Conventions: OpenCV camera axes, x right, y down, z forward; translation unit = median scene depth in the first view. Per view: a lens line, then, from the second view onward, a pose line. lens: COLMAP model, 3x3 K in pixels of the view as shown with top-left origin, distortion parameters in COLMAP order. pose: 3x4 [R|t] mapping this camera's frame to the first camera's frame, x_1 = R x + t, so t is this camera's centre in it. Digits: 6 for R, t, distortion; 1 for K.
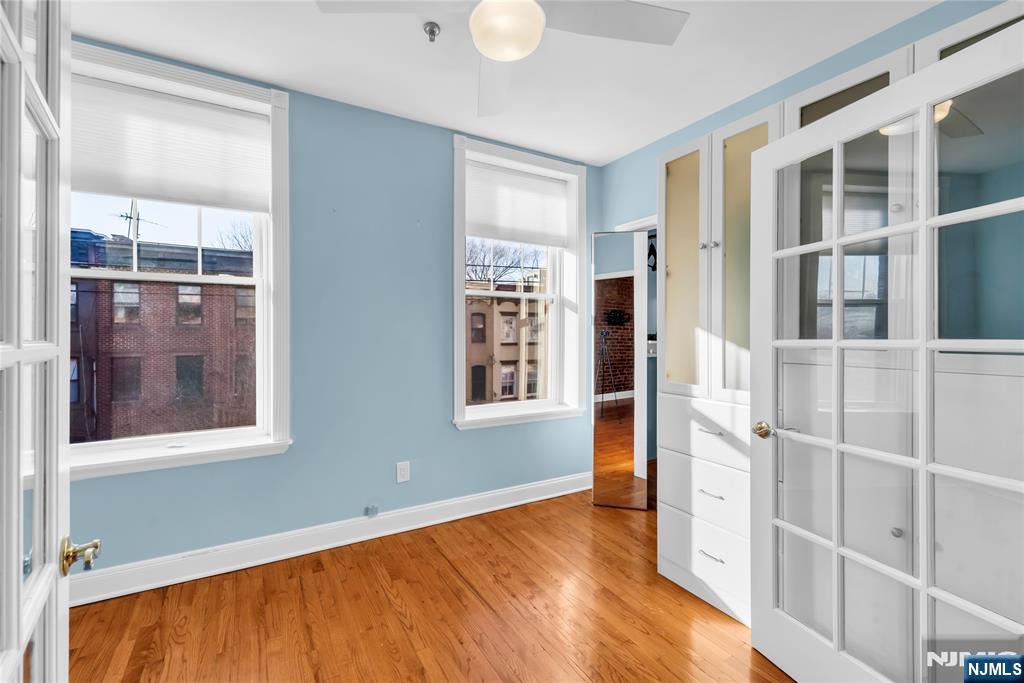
lens RADIAL K [[427.2, 0, 503.5], [0, 427.2, 332.6], [0, 0, 1]] dist [0.002702, -0.000854]
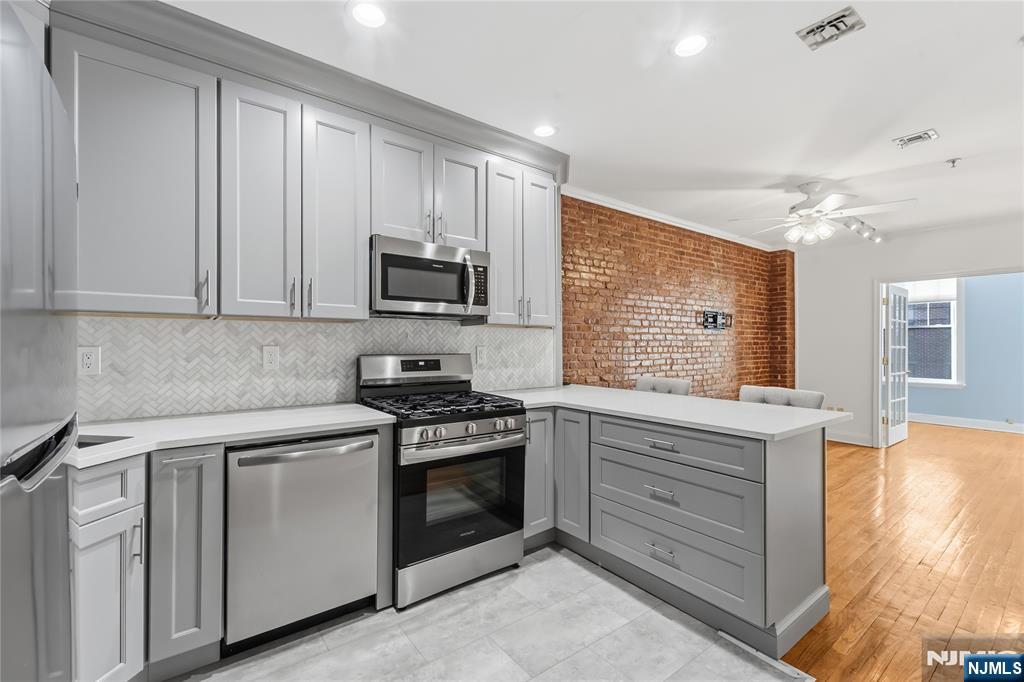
lens RADIAL K [[430.3, 0, 488.7], [0, 430.3, 346.8], [0, 0, 1]] dist [0.005213, -0.002334]
pose [[0.096646, 0.003778, -0.995312, 1.885418], [-0.000628, 0.999993, 0.003735, 0.003115], [0.995319, 0.000265, 0.096648, -2.178837]]
